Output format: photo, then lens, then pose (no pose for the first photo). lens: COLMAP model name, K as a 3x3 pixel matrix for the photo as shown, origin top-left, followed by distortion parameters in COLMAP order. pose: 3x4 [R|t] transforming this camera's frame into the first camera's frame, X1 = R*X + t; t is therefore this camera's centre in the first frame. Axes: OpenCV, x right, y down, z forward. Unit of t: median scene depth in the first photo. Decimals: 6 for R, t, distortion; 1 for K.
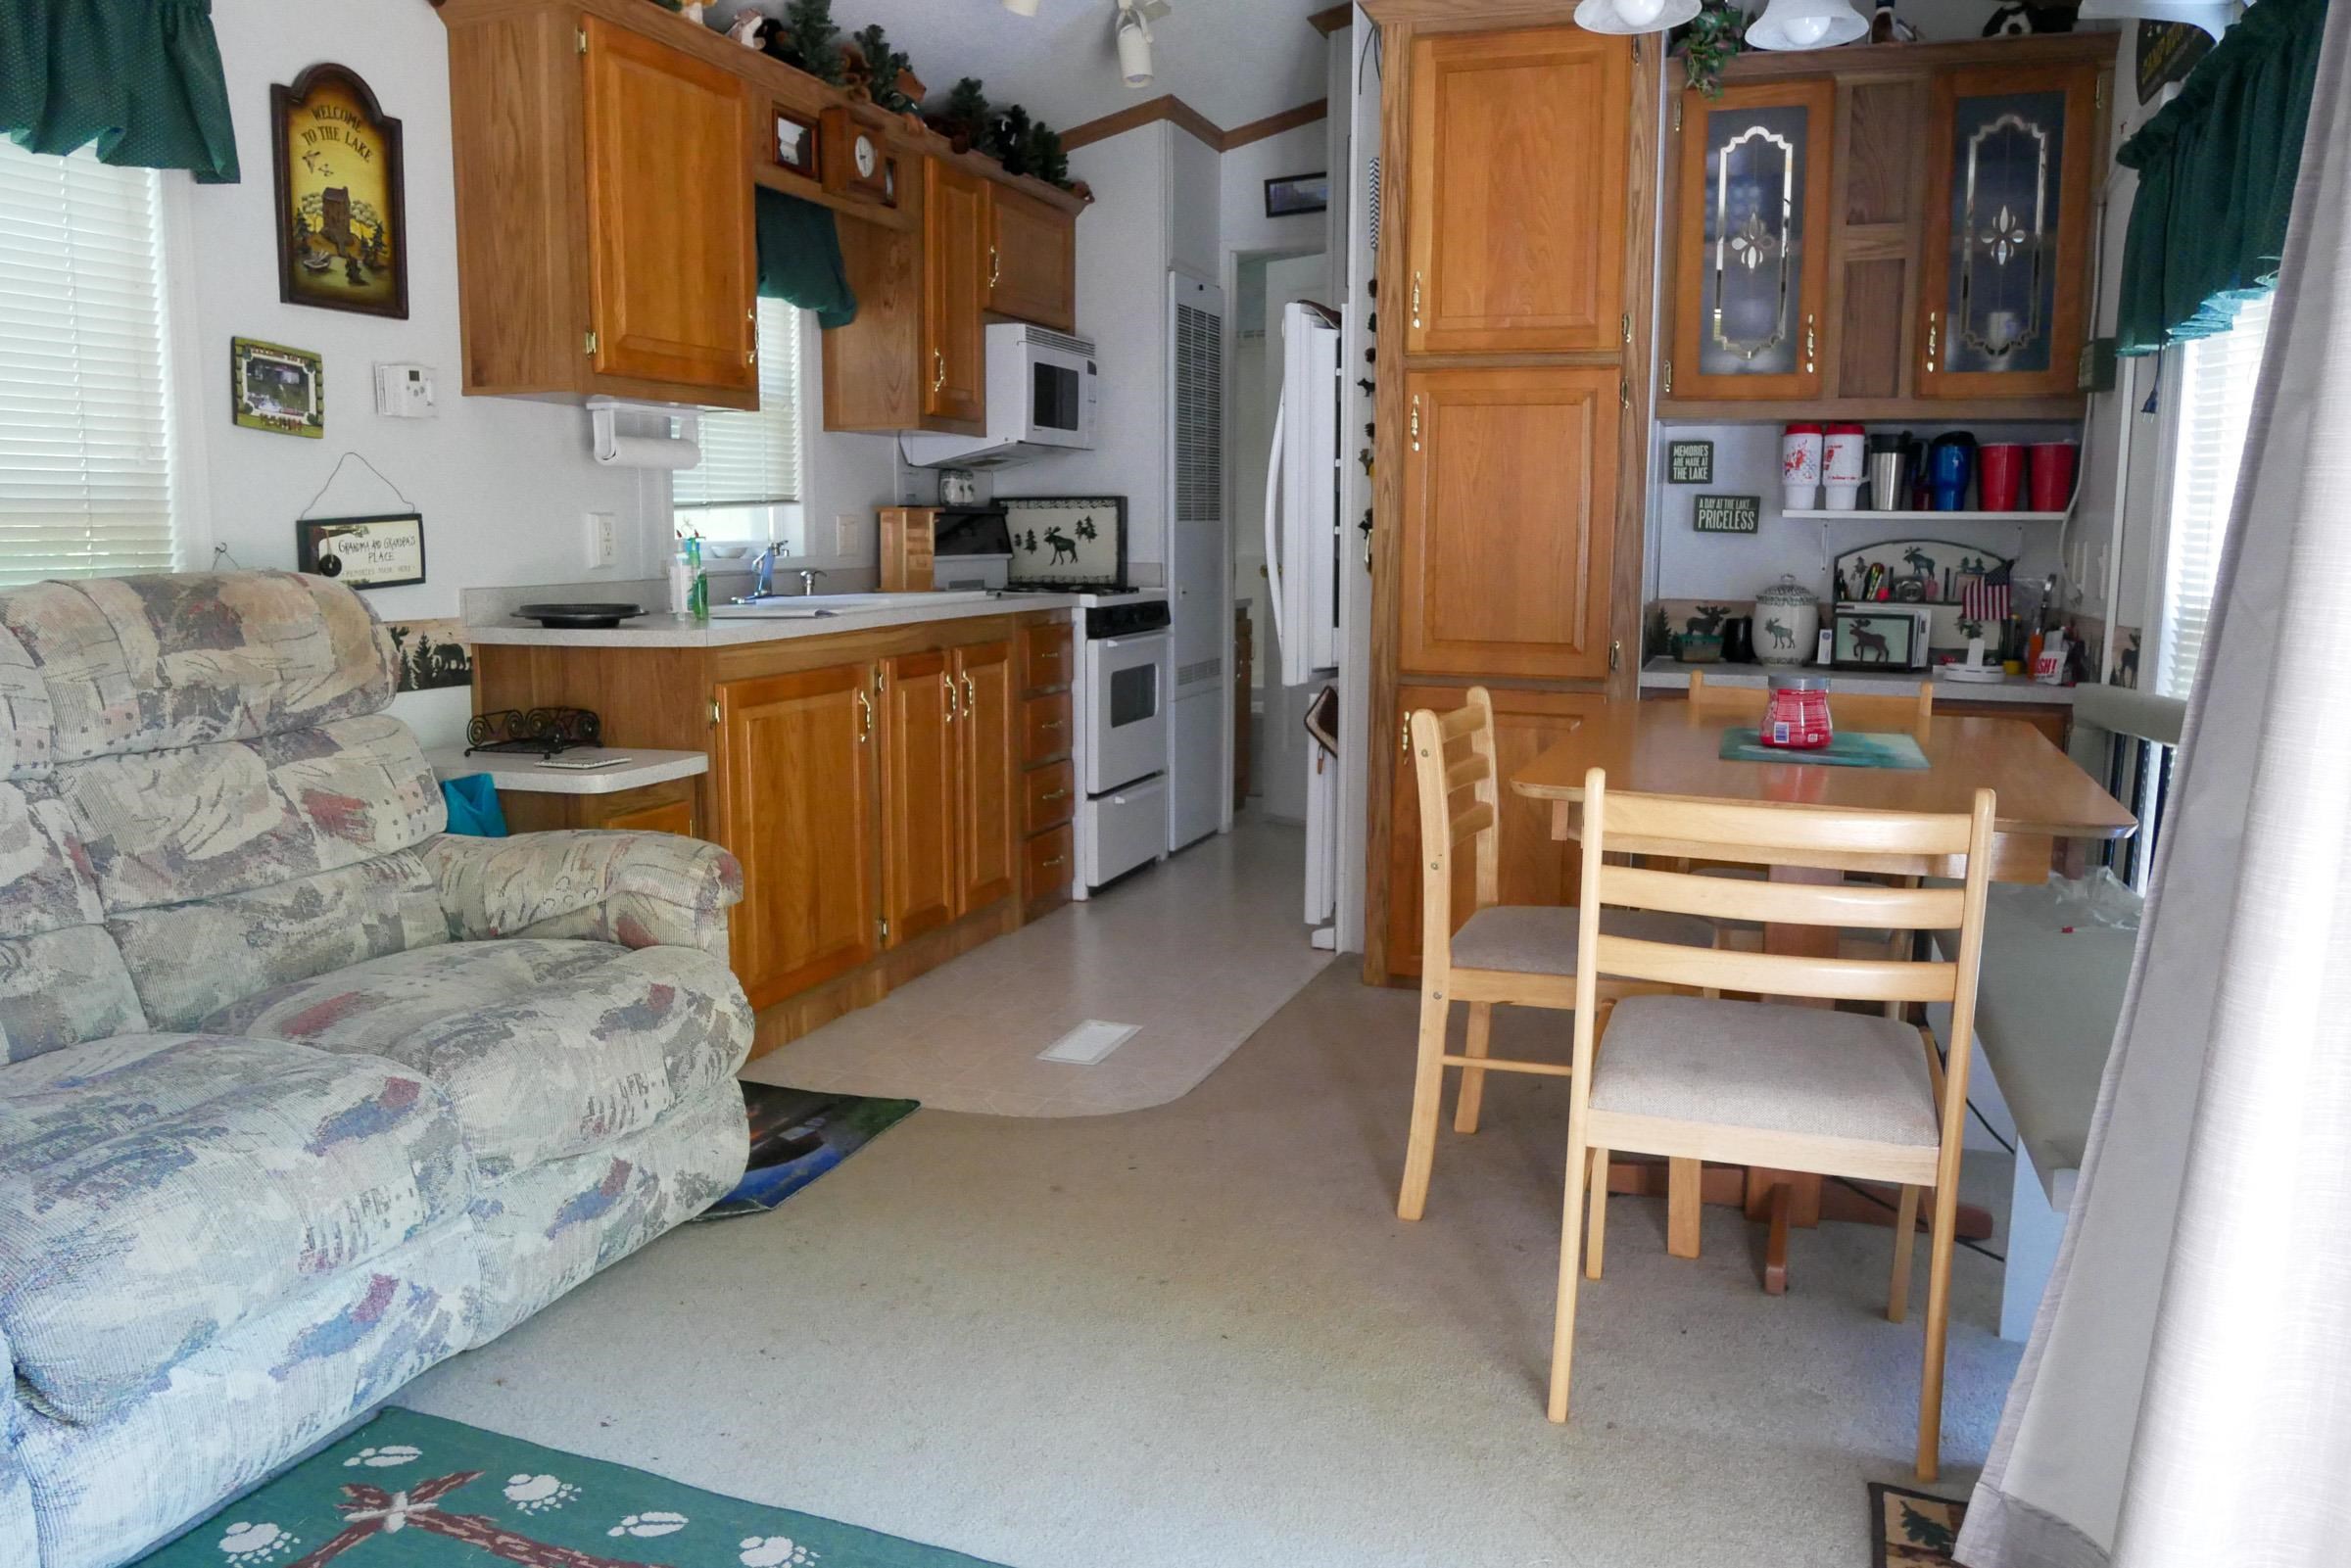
lens RADIAL K [[1693.5, 0, 1175.5], [0, 1693.5, 784.0], [0, 0, 1]] dist [-0.059567, 0.002719]
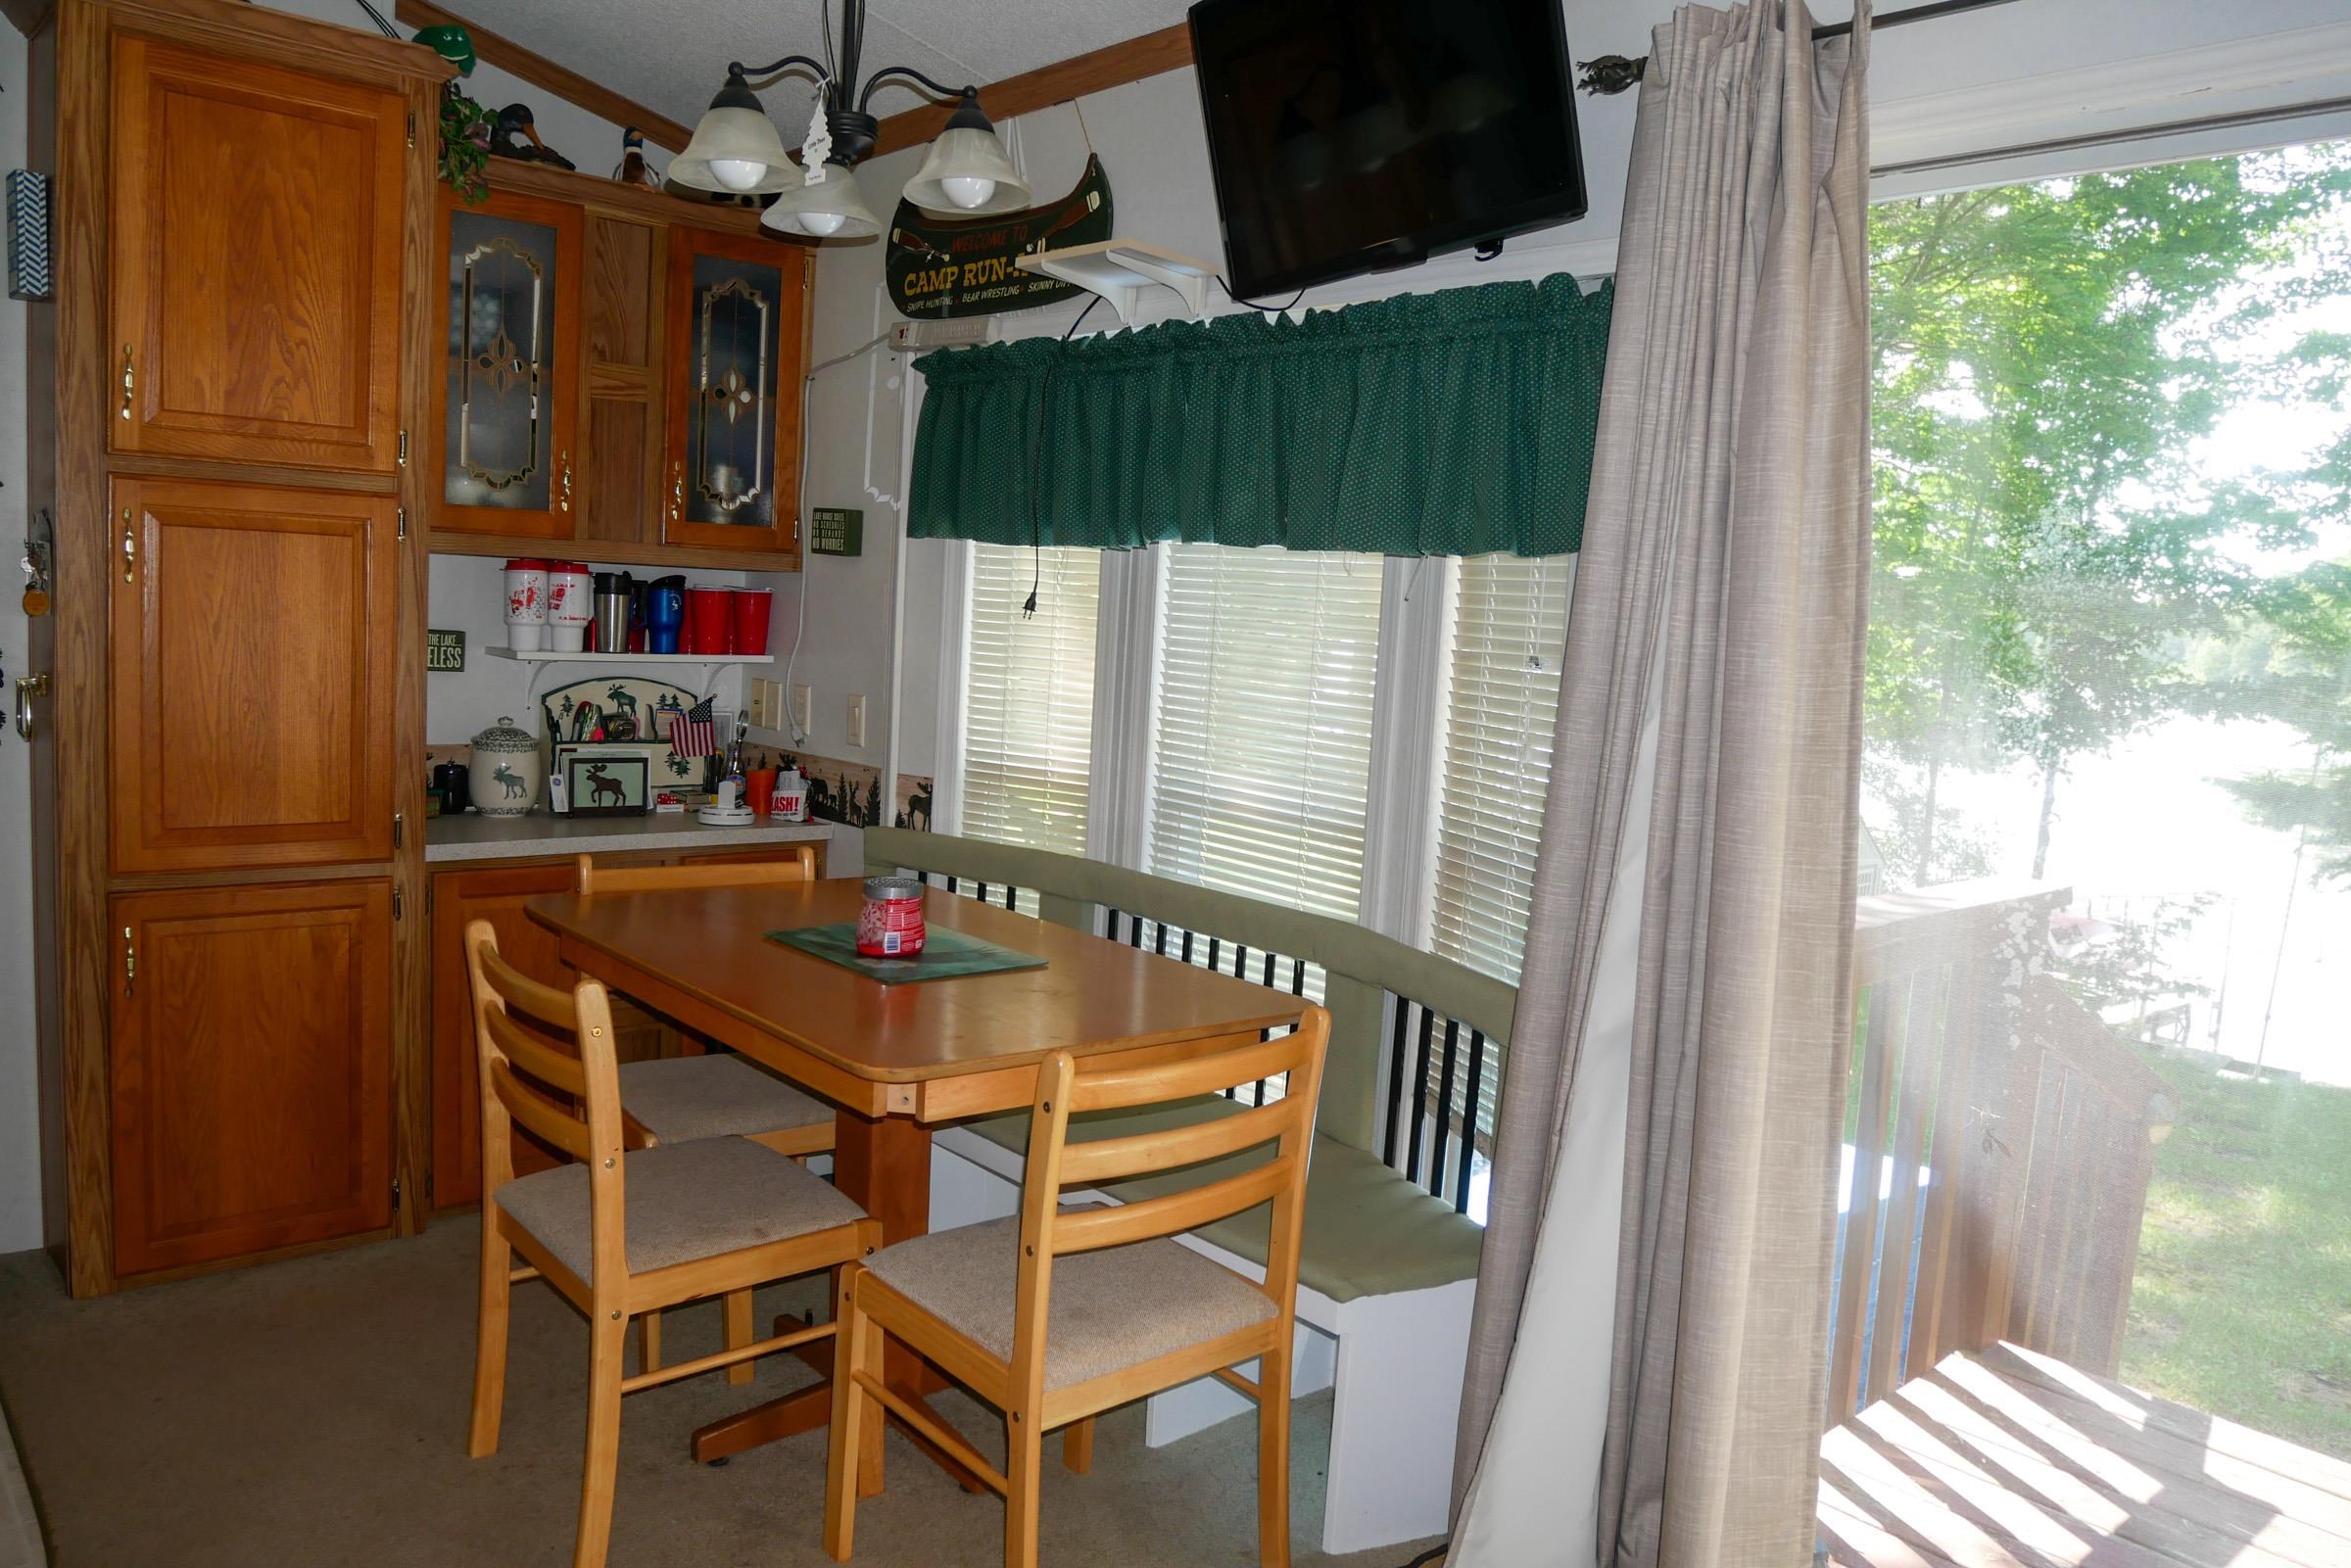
lens RADIAL K [[1693.5, 0, 1175.5], [0, 1693.5, 784.0], [0, 0, 1]] dist [-0.059567, 0.002719]
pose [[0.476177, -0.073409, 0.876280, -0.285633], [0.079873, 0.996001, 0.040035, -0.100061], [-0.875715, 0.050927, 0.480136, 0.245176]]
